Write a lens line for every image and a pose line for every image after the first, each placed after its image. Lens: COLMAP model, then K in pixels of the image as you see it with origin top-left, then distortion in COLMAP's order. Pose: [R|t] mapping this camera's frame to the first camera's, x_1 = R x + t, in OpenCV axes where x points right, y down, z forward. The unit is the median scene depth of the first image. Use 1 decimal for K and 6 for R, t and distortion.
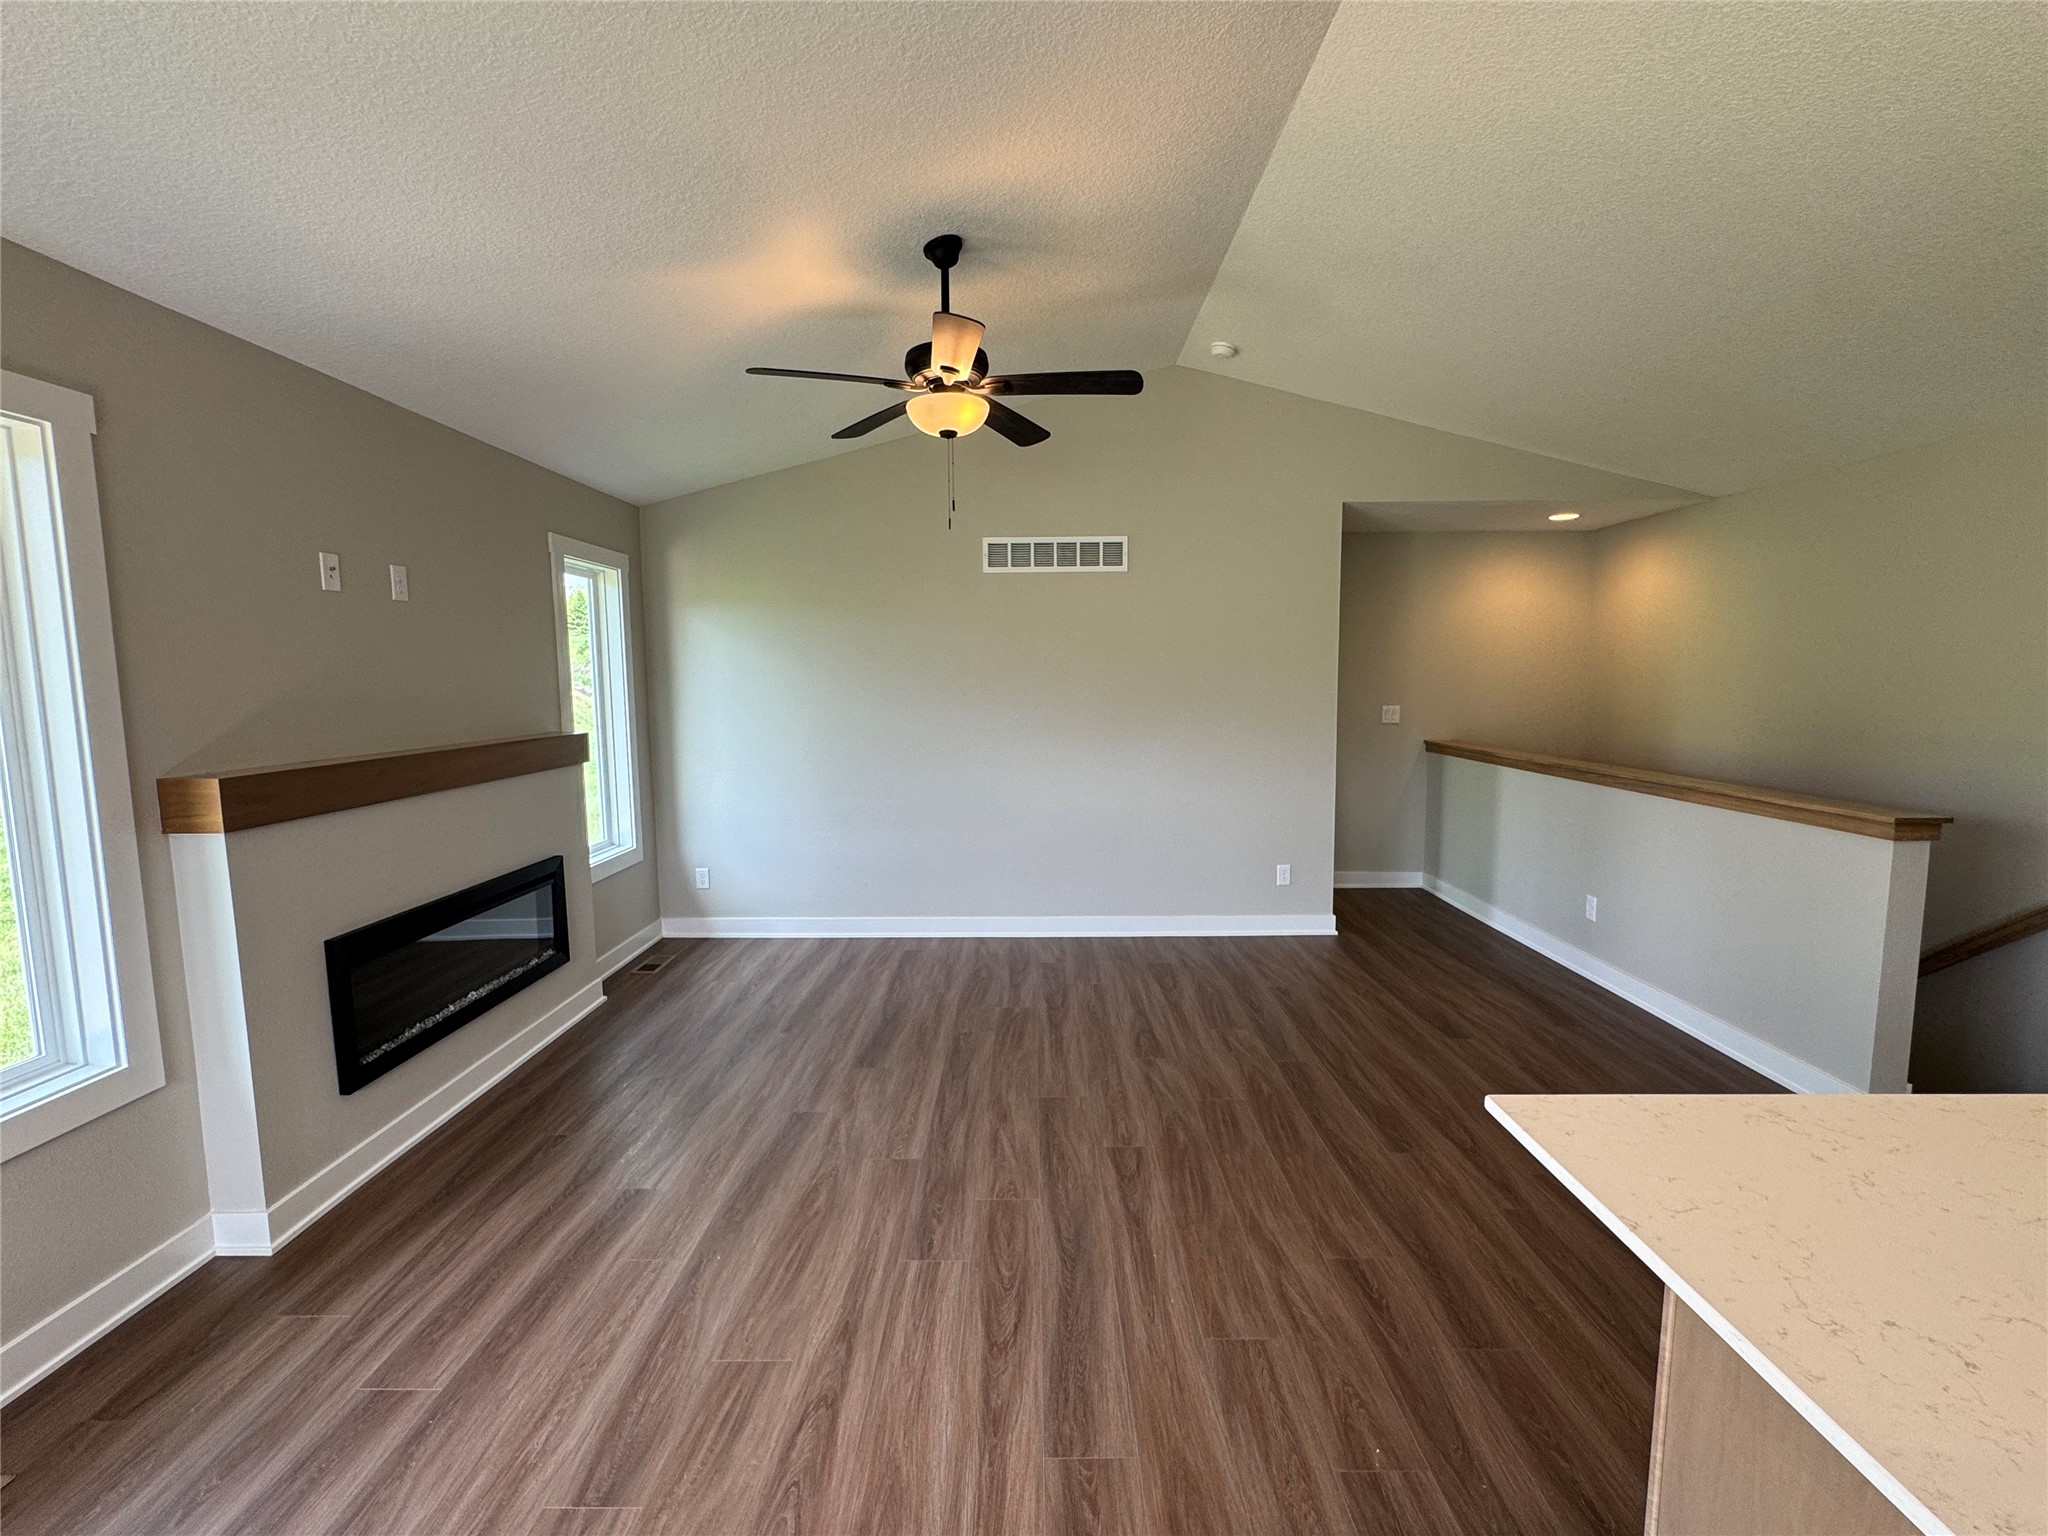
lens RADIAL K [[909.0, 0, 1027.8], [0, 909.0, 767.3], [0, 0, 1]] dist [-0.000897, -0.000364]
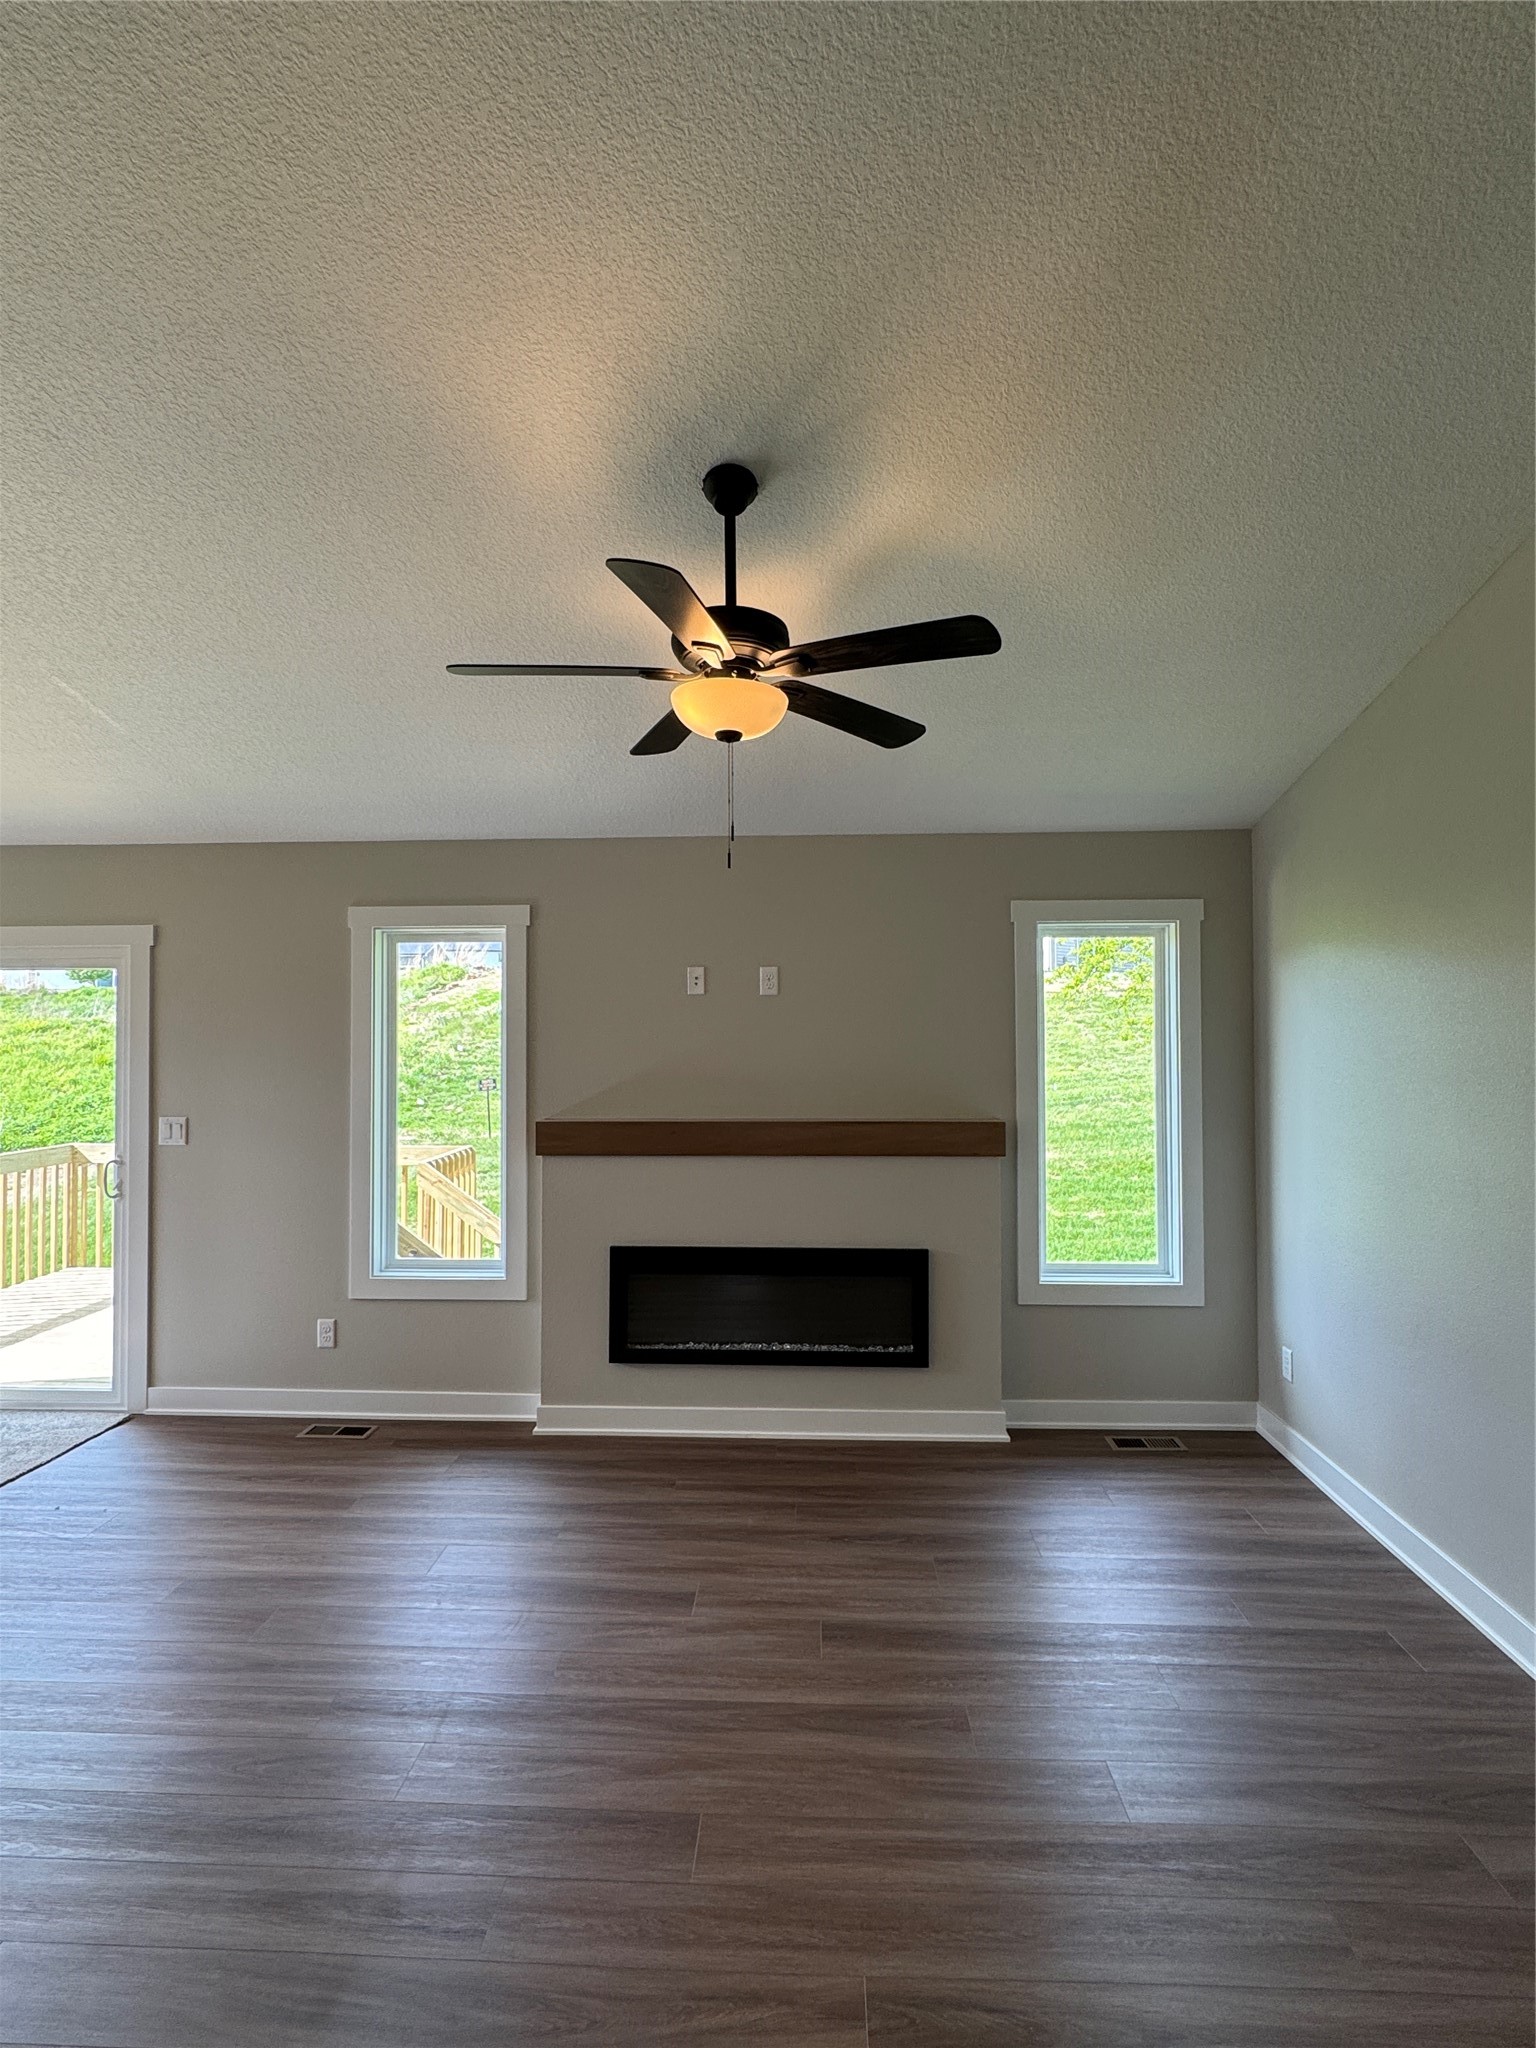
lens RADIAL K [[1045.9, 0, 771.8], [0, 1045.9, 1028.9], [0, 0, 1]] dist [-0.004458, -0.002808]
pose [[-0.041569, -0.005080, -0.999123, 0.767312], [-0.096388, 0.995343, -0.001051, -0.152297], [0.994475, 0.096260, -0.041866, 1.177774]]
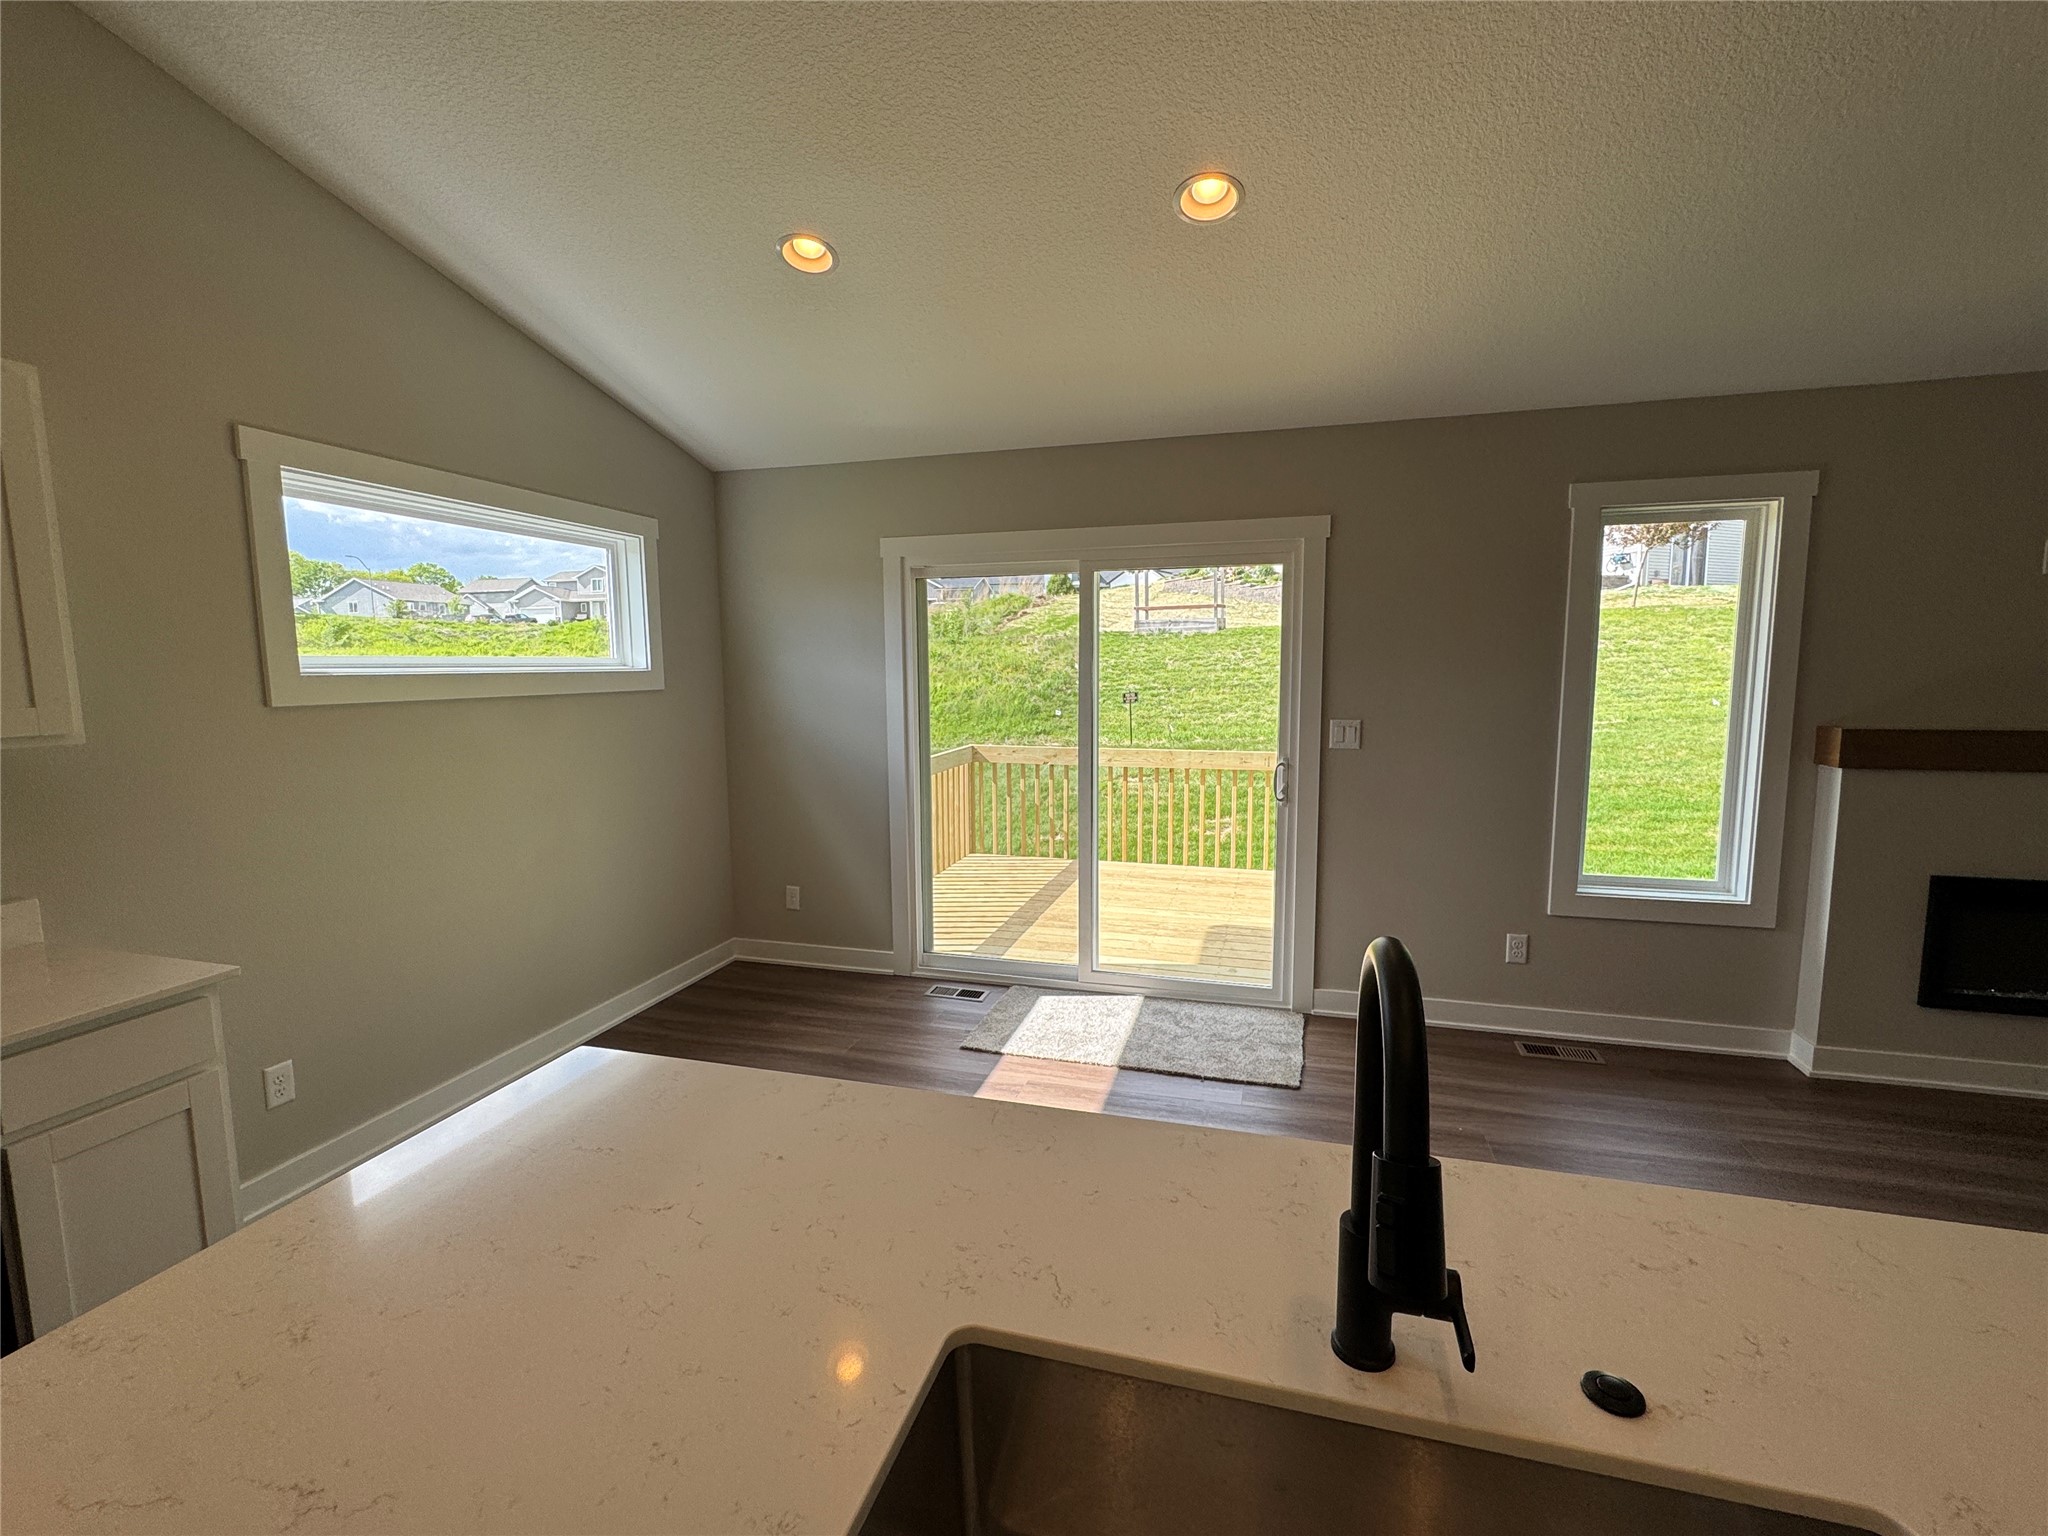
lens RADIAL K [[909.0, 0, 1019.0], [0, 909.0, 770.5], [0, 0, 1]] dist [-0.000897, -0.000364]
pose [[-0.276403, 0.120401, -0.953470, 0.628155], [-0.085918, 0.985053, 0.149296, -0.018559], [0.957193, 0.123187, -0.261927, 0.131640]]
